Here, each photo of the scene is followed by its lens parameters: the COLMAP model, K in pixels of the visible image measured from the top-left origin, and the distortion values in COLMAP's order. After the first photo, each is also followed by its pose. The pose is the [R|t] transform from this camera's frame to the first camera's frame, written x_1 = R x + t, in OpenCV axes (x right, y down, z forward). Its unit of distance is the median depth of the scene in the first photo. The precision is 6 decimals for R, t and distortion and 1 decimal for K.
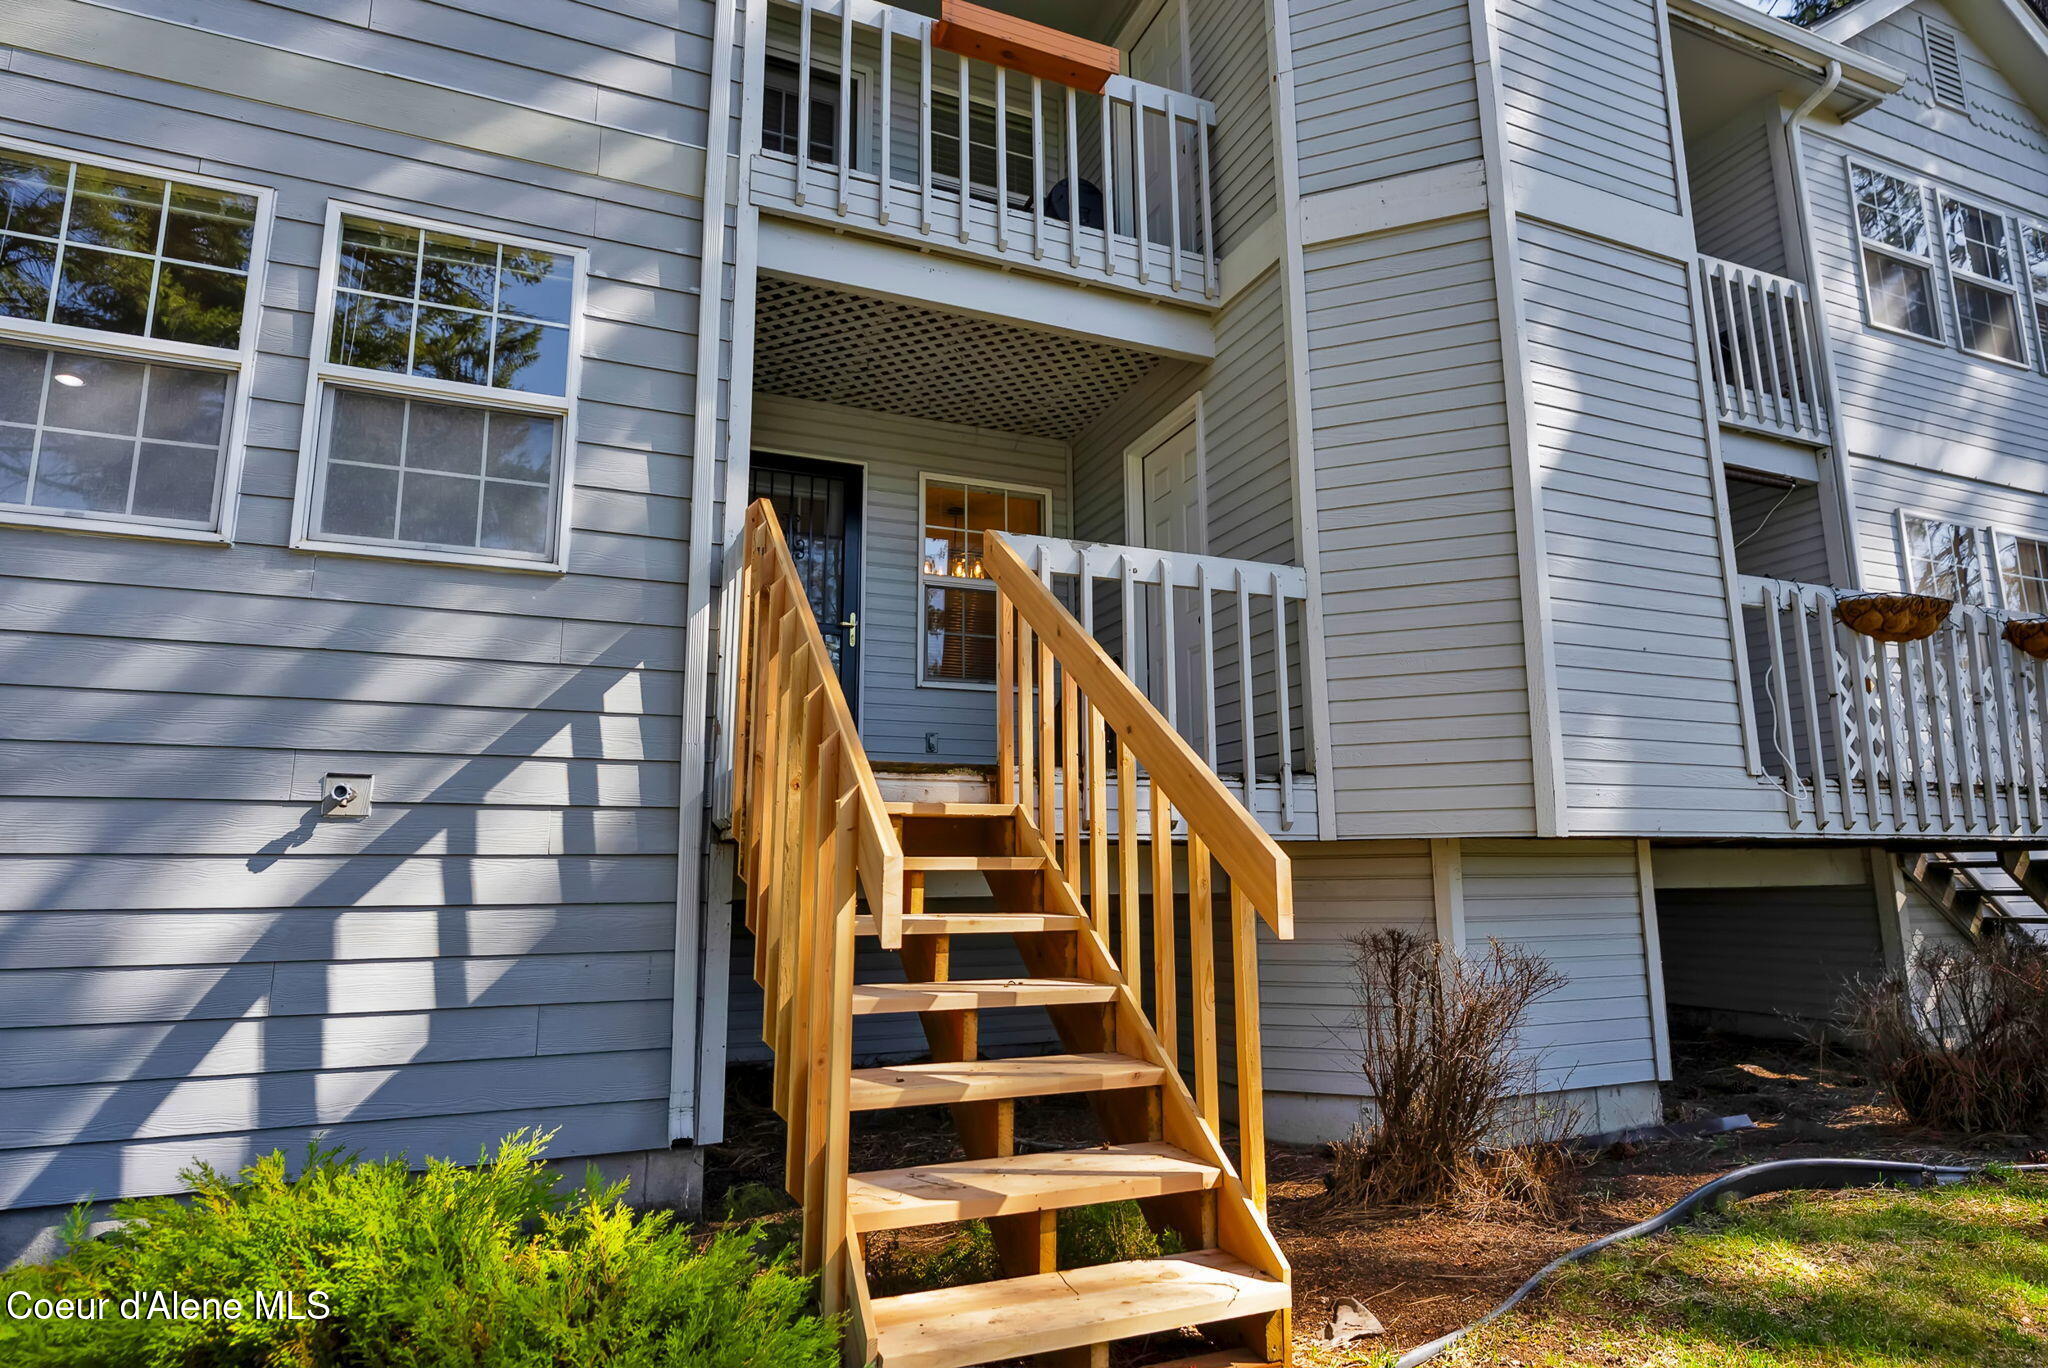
lens RADIAL K [[1134.3, 0, 1024.0], [0, 1134.3, 684.0], [0, 0, 1]] dist [-0.002874, 0.001440]
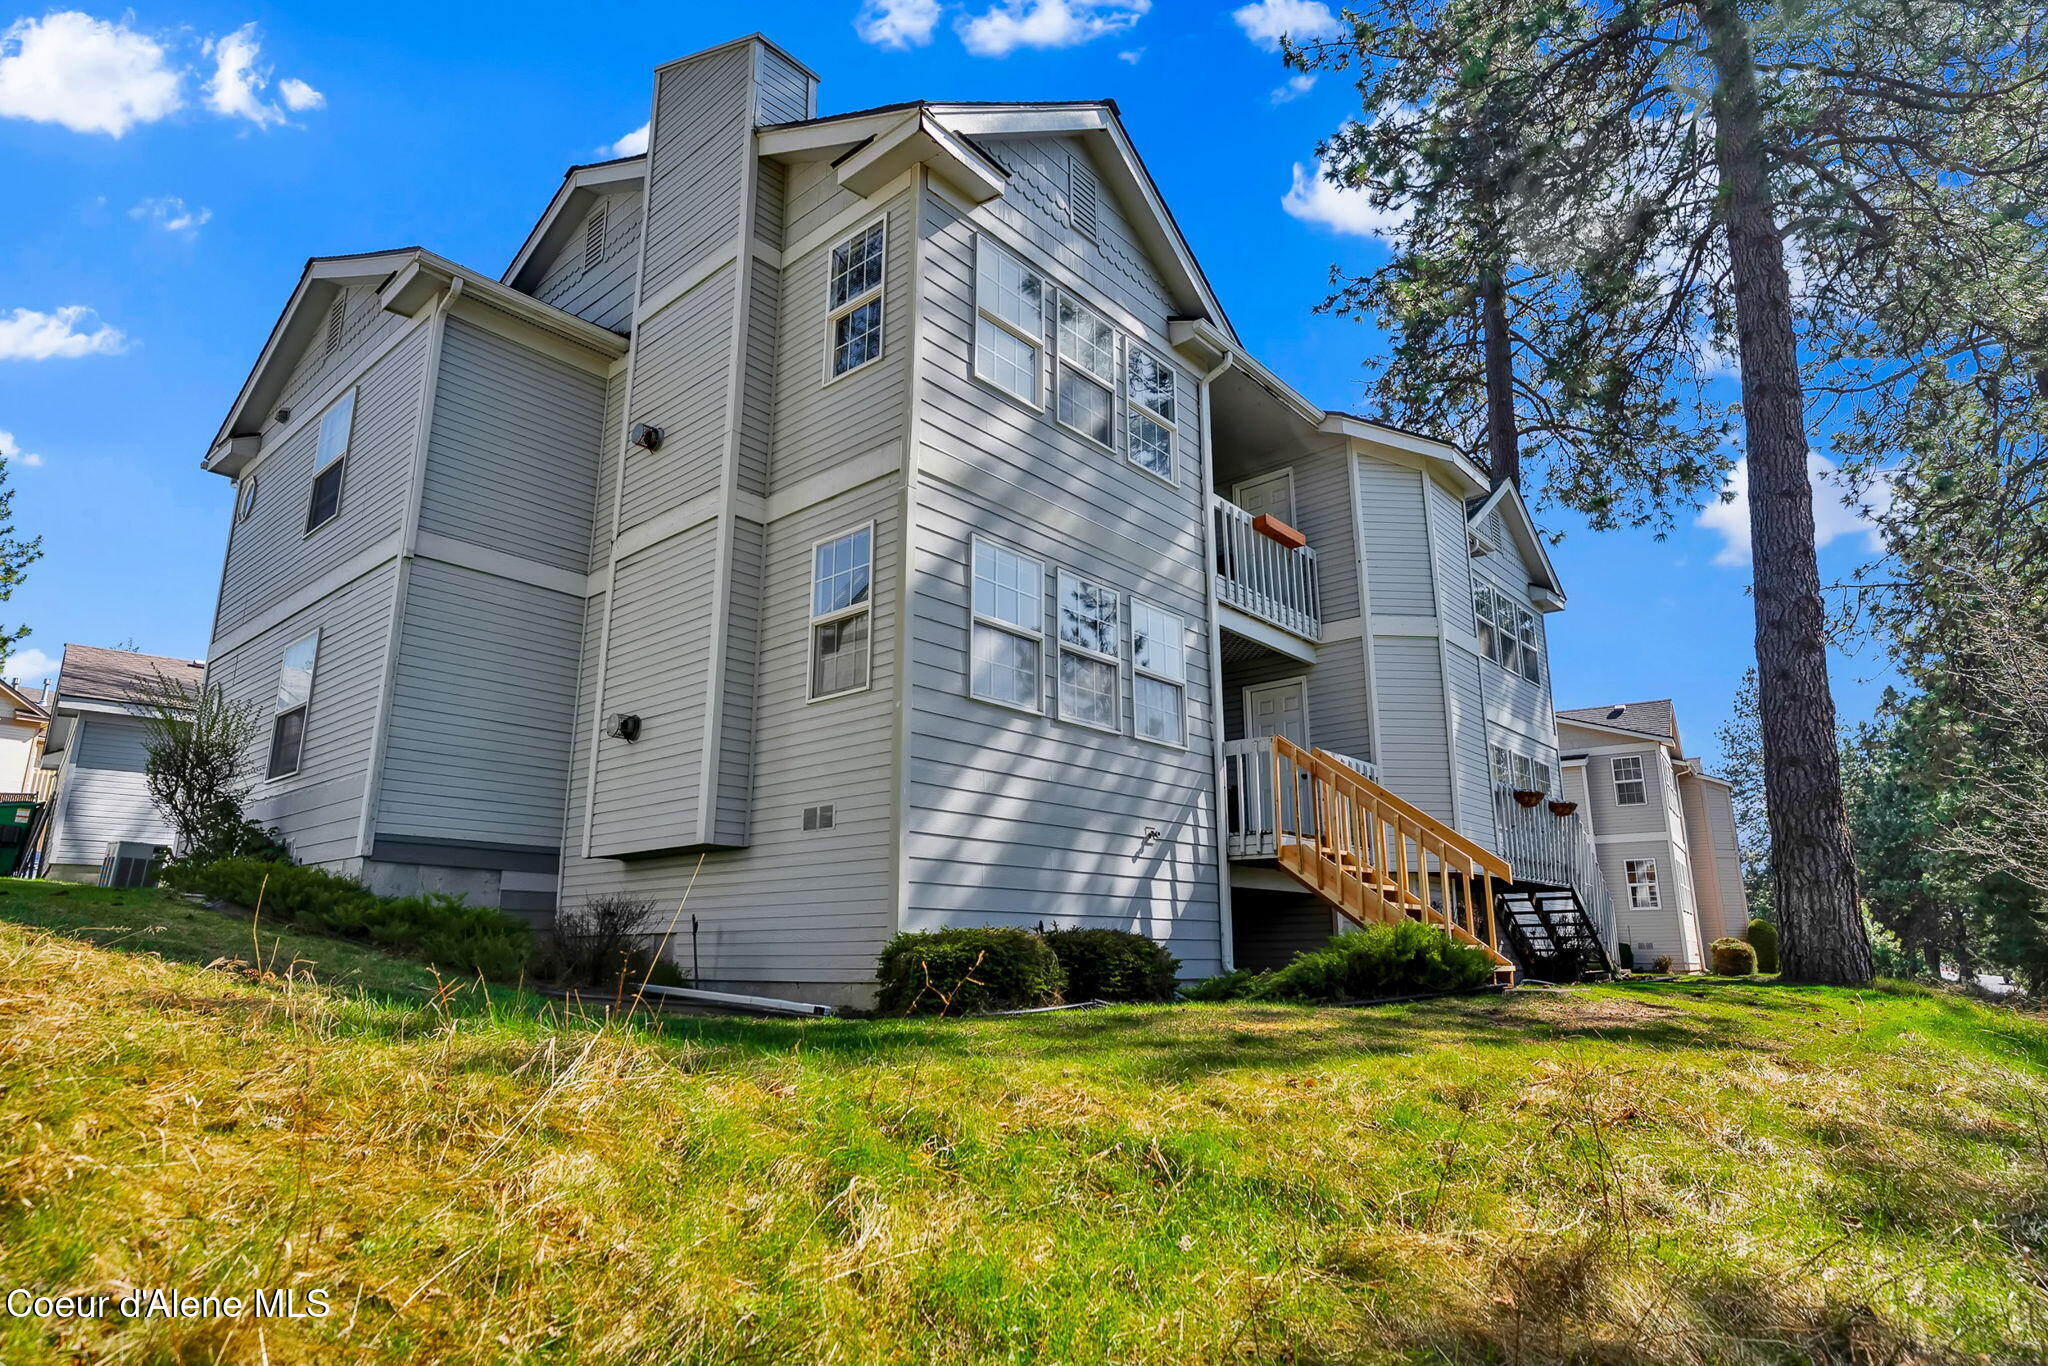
lens RADIAL K [[1118.2, 0, 1024.4], [0, 1118.2, 708.2], [0, 0, 1]] dist [-0.001992, 0.000221]
pose [[0.901032, 0.099349, 0.422221, -1.863971], [-0.077310, 0.994613, -0.069051, 0.007262], [-0.426807, 0.029576, 0.903859, -1.135374]]
